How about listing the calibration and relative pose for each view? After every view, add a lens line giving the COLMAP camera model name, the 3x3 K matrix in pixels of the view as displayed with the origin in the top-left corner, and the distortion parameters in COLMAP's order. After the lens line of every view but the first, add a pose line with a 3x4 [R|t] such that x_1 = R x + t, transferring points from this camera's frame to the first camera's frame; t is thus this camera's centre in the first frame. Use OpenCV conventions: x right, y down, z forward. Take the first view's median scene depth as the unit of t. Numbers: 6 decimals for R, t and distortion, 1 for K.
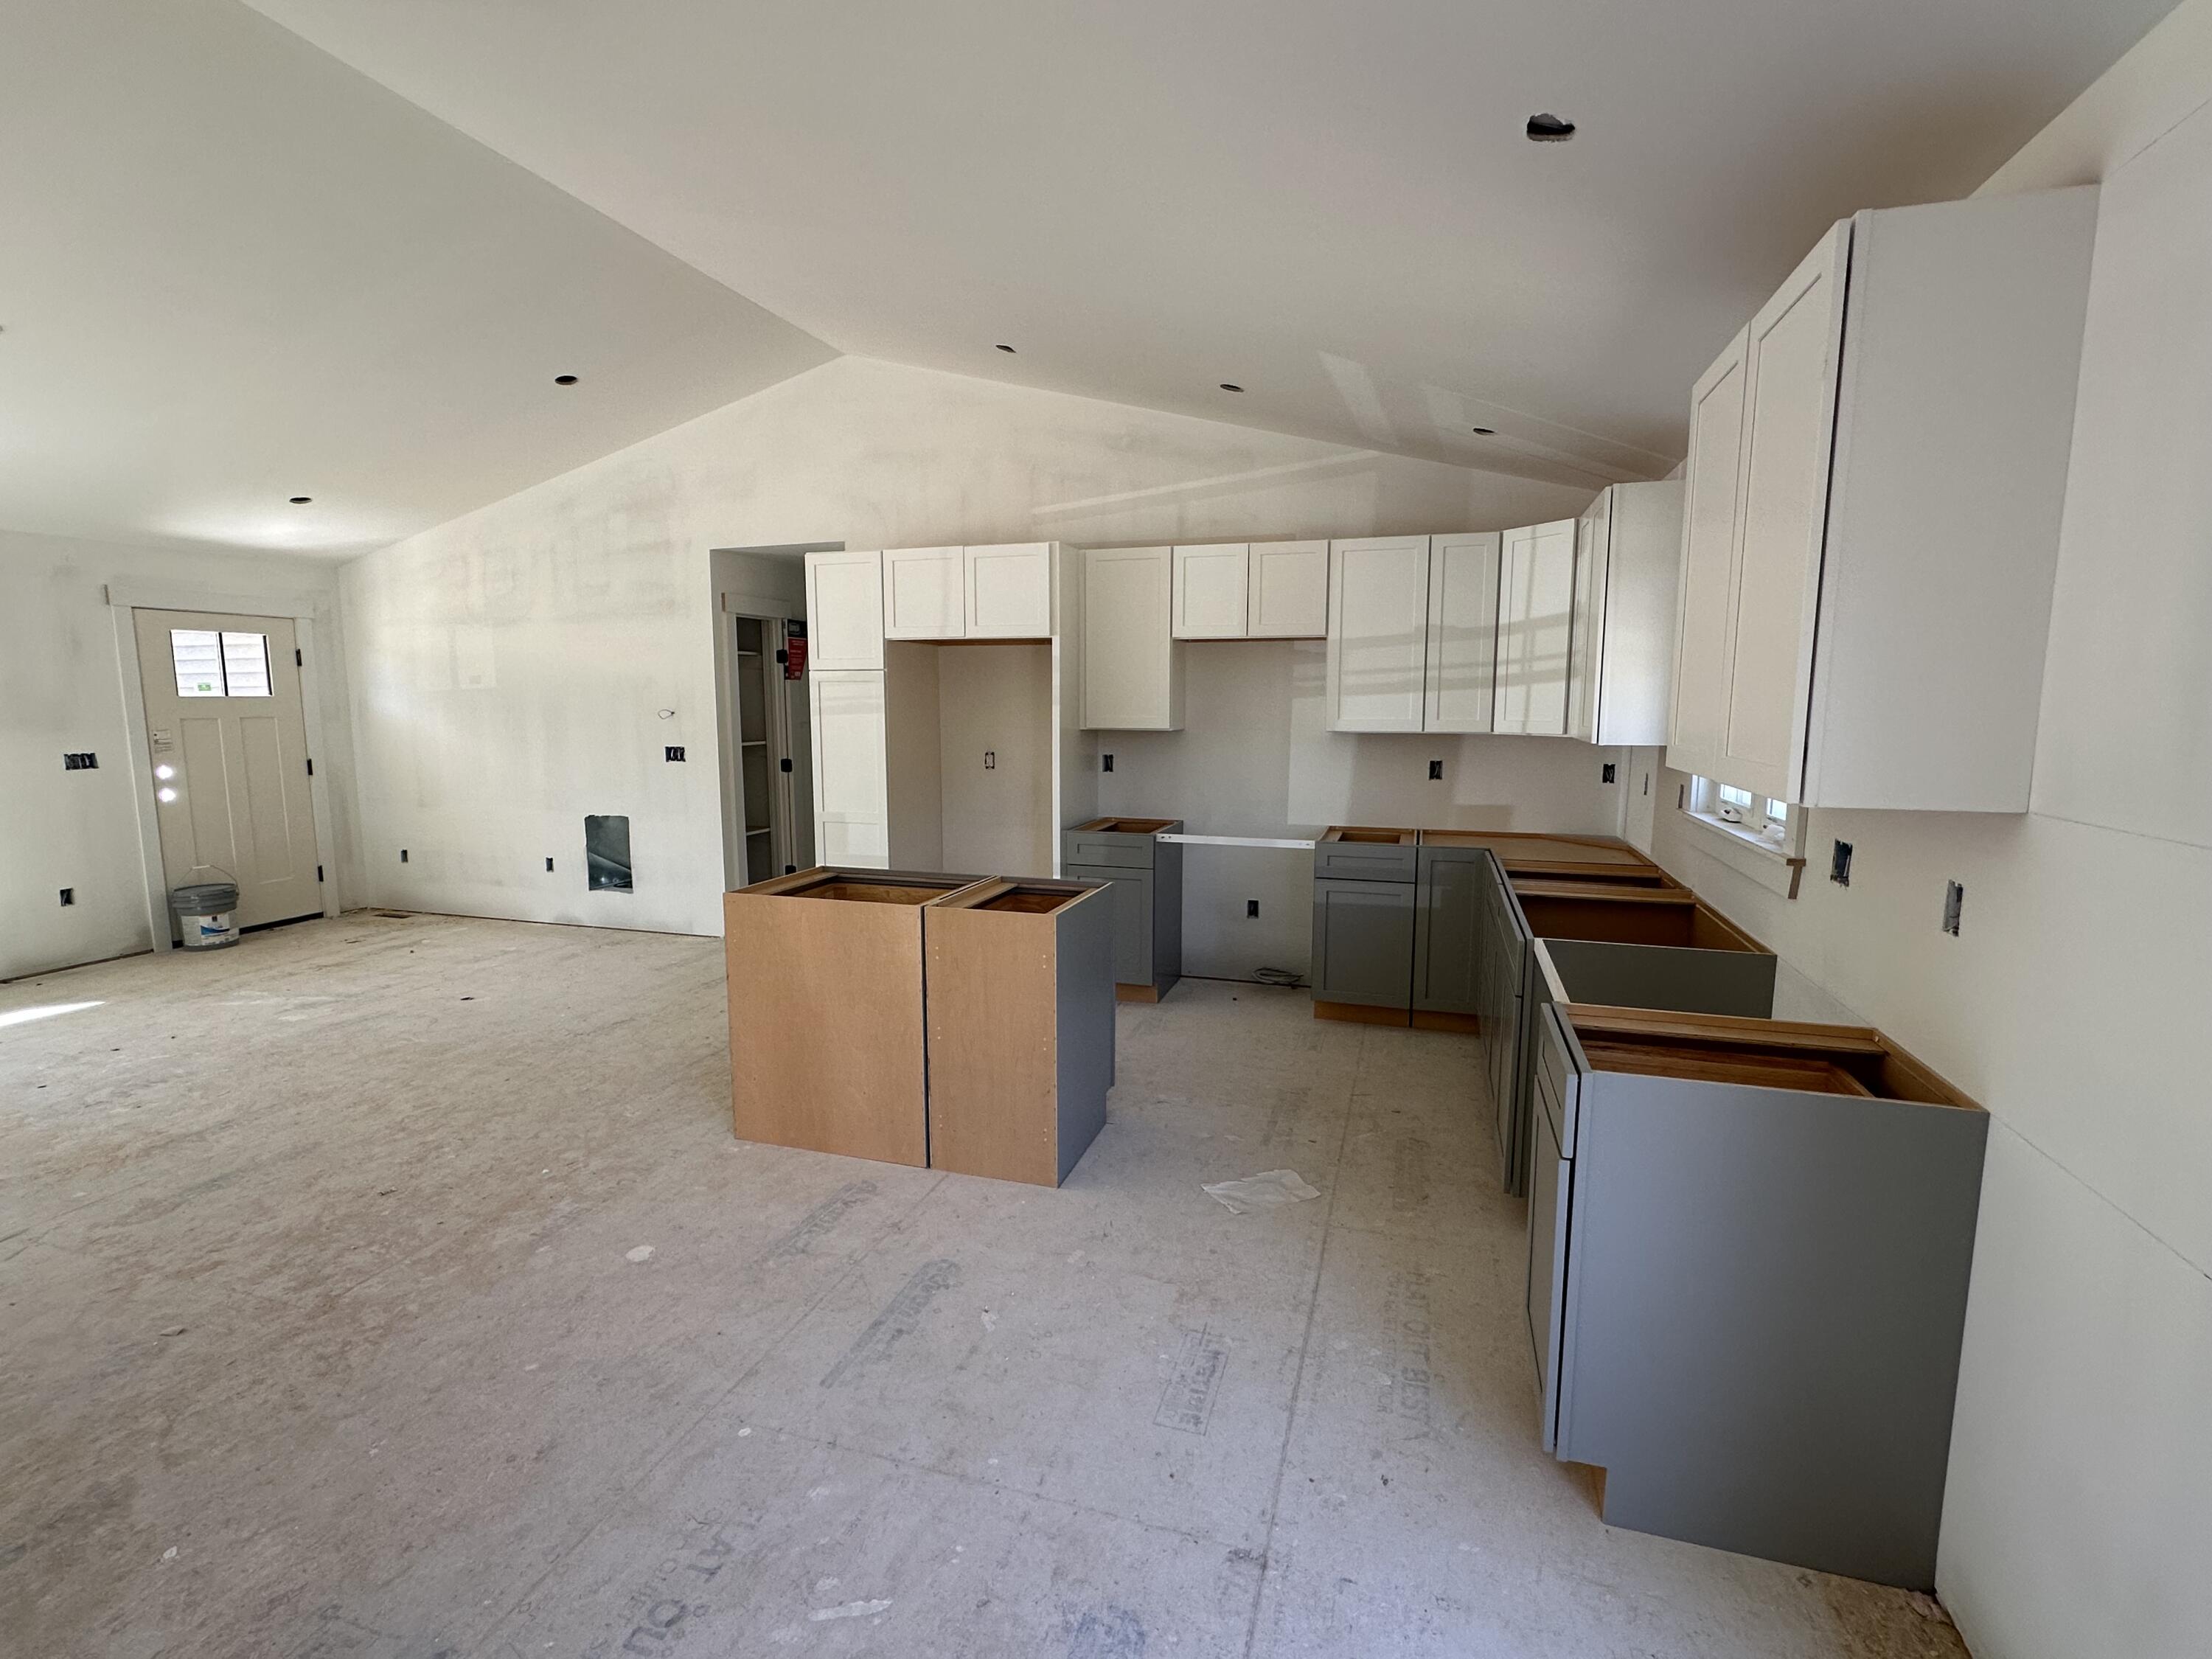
lens RADIAL K [[1014.2, 0, 1106.2], [0, 1014.2, 825.3], [0, 0, 1]] dist [0.000717, 0.000555]
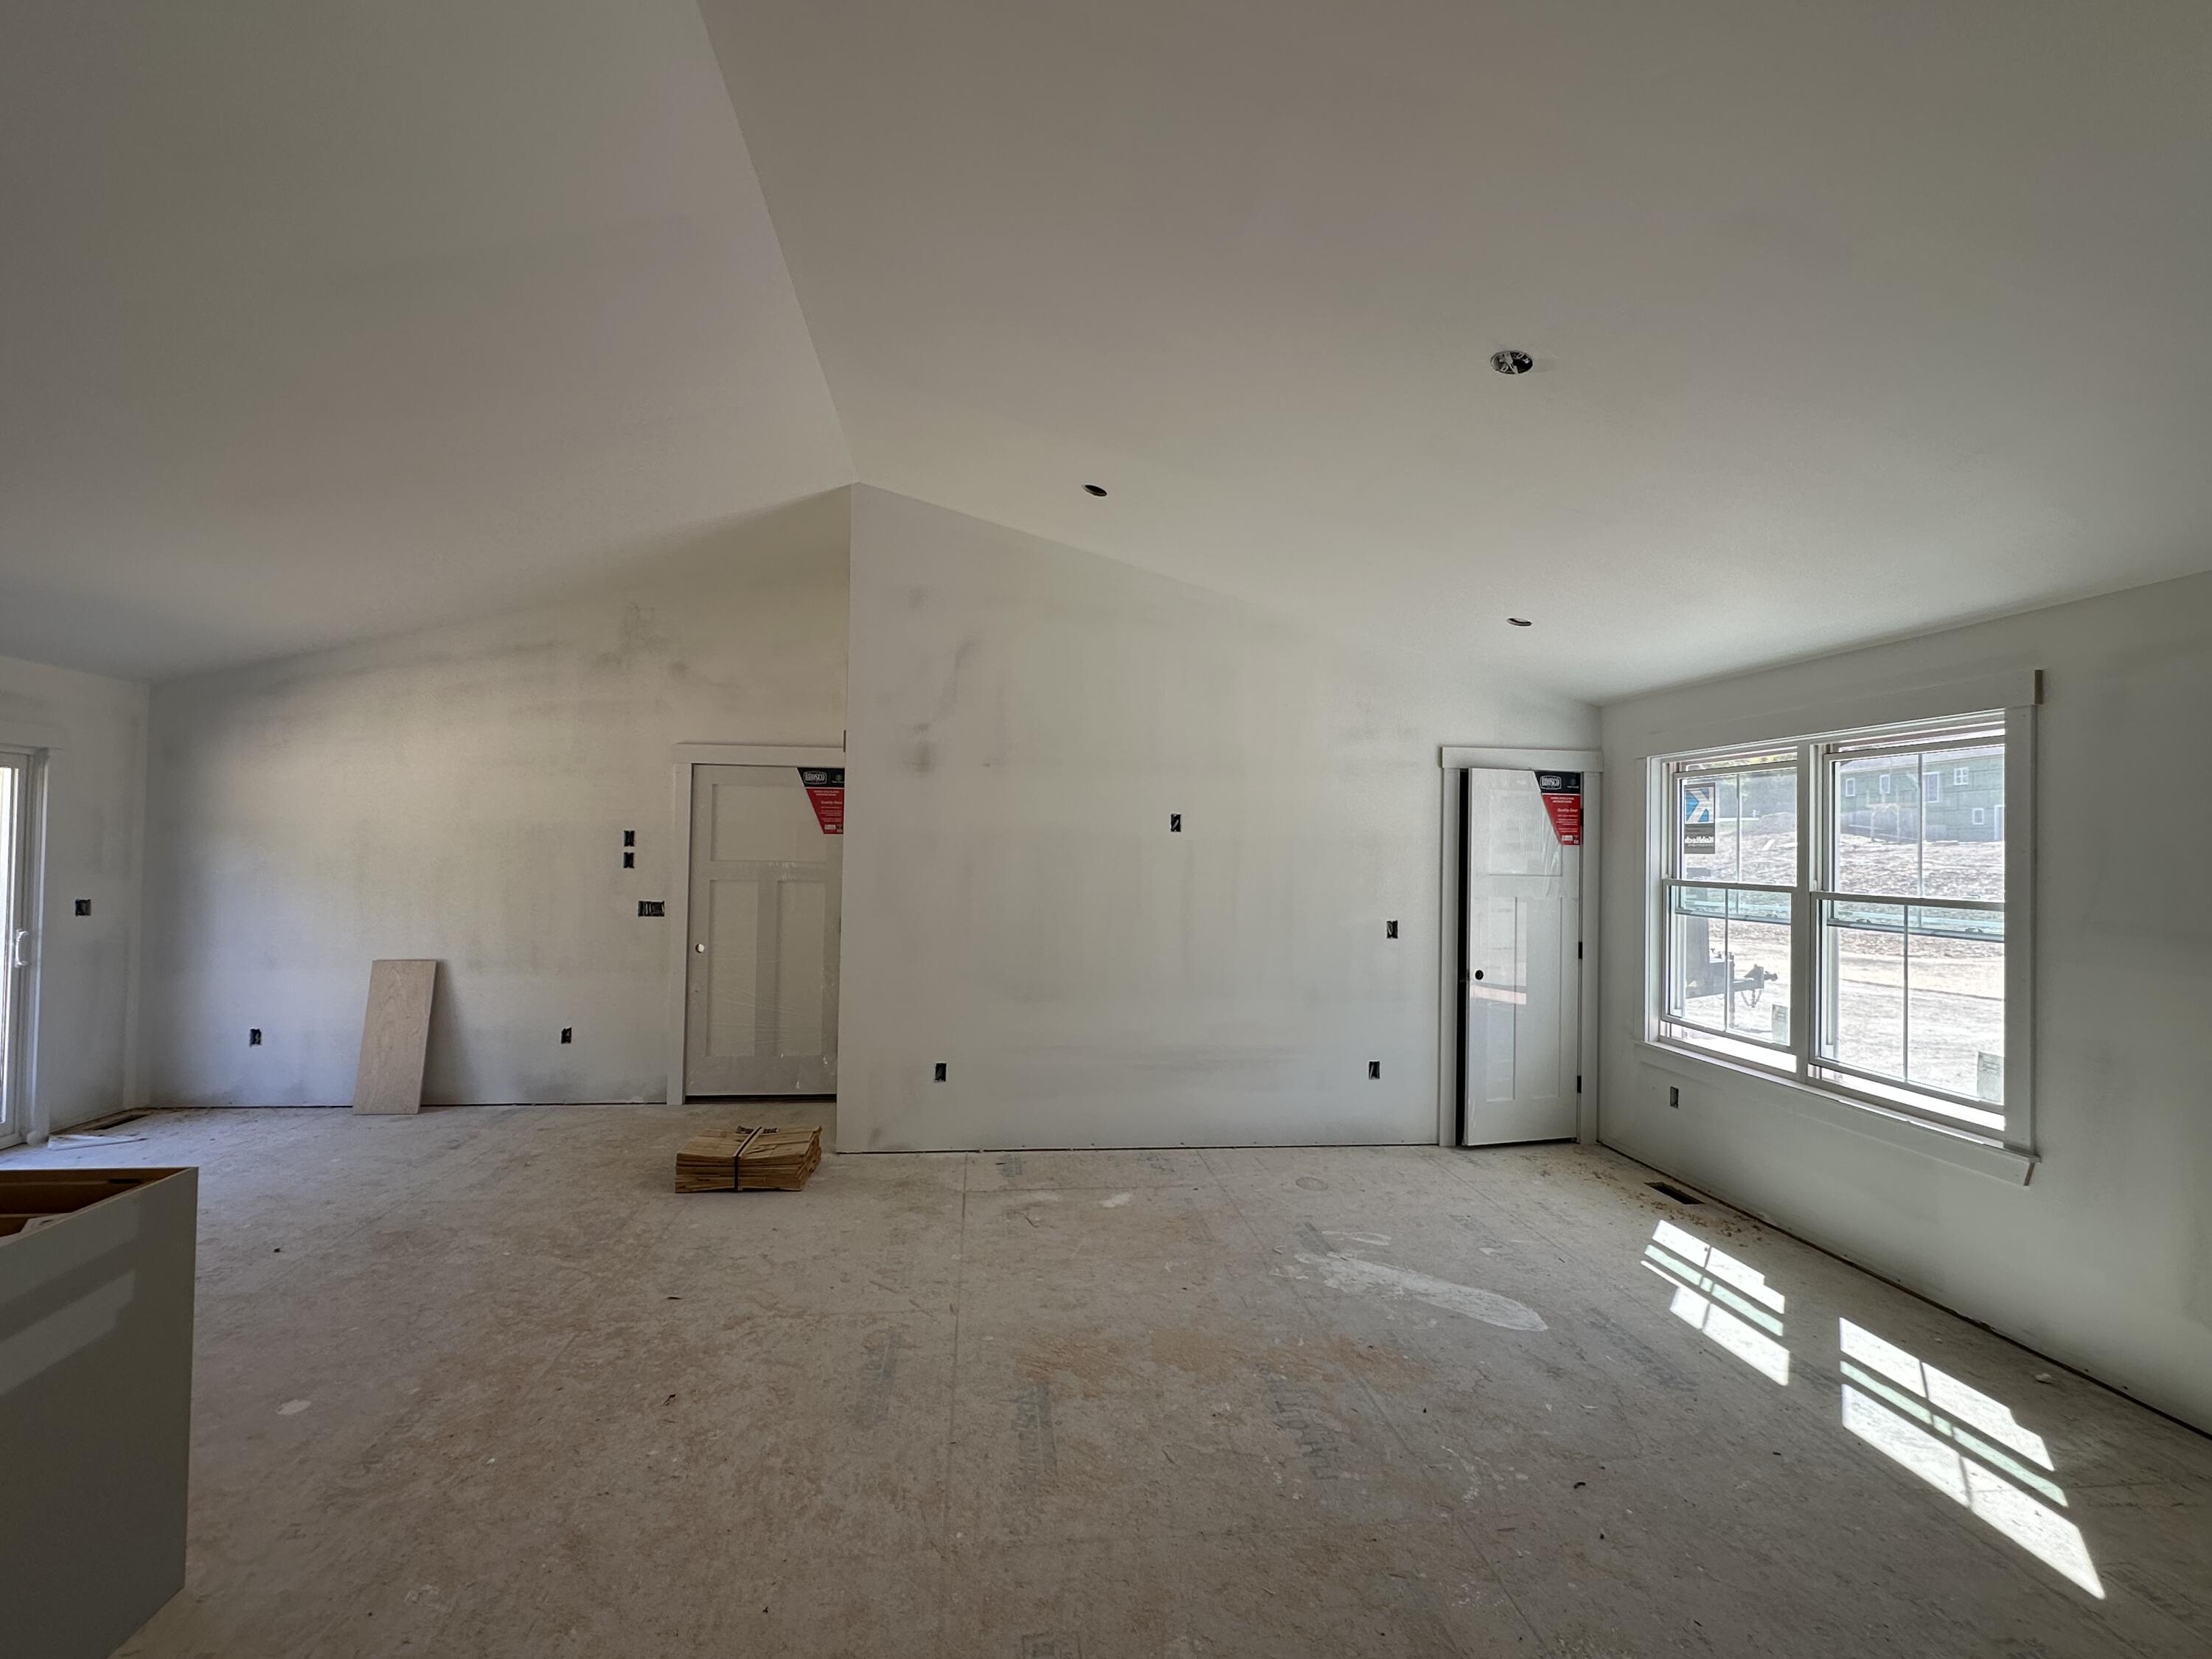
lens RADIAL K [[1014.2, 0, 1102.3], [0, 1014.2, 837.0], [0, 0, 1]] dist [0.000717, 0.000555]
pose [[-0.914480, -0.021595, -0.404054, -0.651700], [-0.067882, 0.992610, 0.100582, -0.243217], [0.398896, 0.119409, -0.909189, 1.825213]]
